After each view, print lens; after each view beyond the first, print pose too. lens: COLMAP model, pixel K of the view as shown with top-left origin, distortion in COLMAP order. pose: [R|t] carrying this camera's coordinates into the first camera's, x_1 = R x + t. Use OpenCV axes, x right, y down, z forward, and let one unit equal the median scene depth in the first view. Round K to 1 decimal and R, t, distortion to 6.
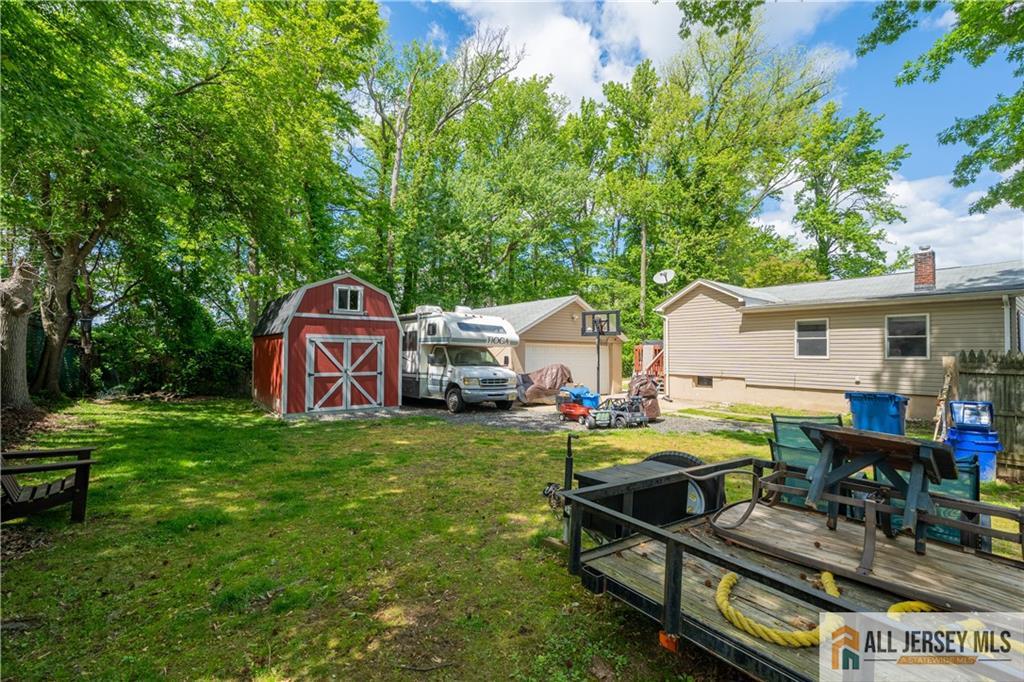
lens RADIAL K [[453.5, 0, 512.0], [0, 453.5, 341.0], [0, 0, 1]] dist [0.000689, -0.000074]
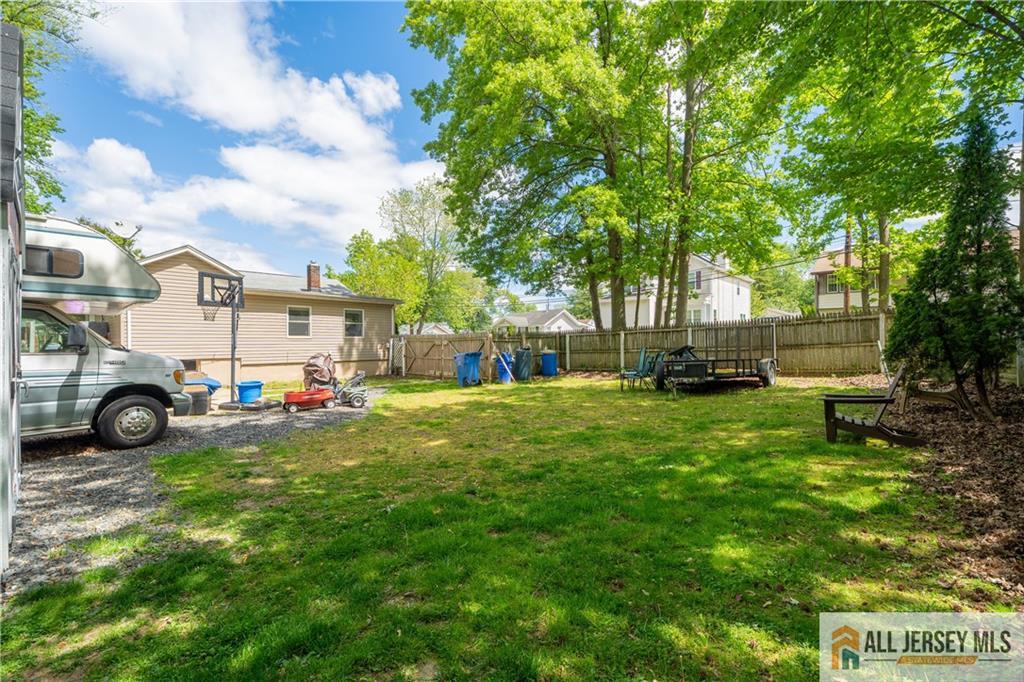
lens RADIAL K [[453.5, 0, 512.0], [0, 453.5, 341.0], [0, 0, 1]] dist [0.000689, -0.000074]
pose [[-0.255781, -0.000562, 0.966735, -0.688883], [-0.004434, 0.999990, -0.000592, 0.045508], [-0.966725, -0.004438, -0.255781, 0.742735]]
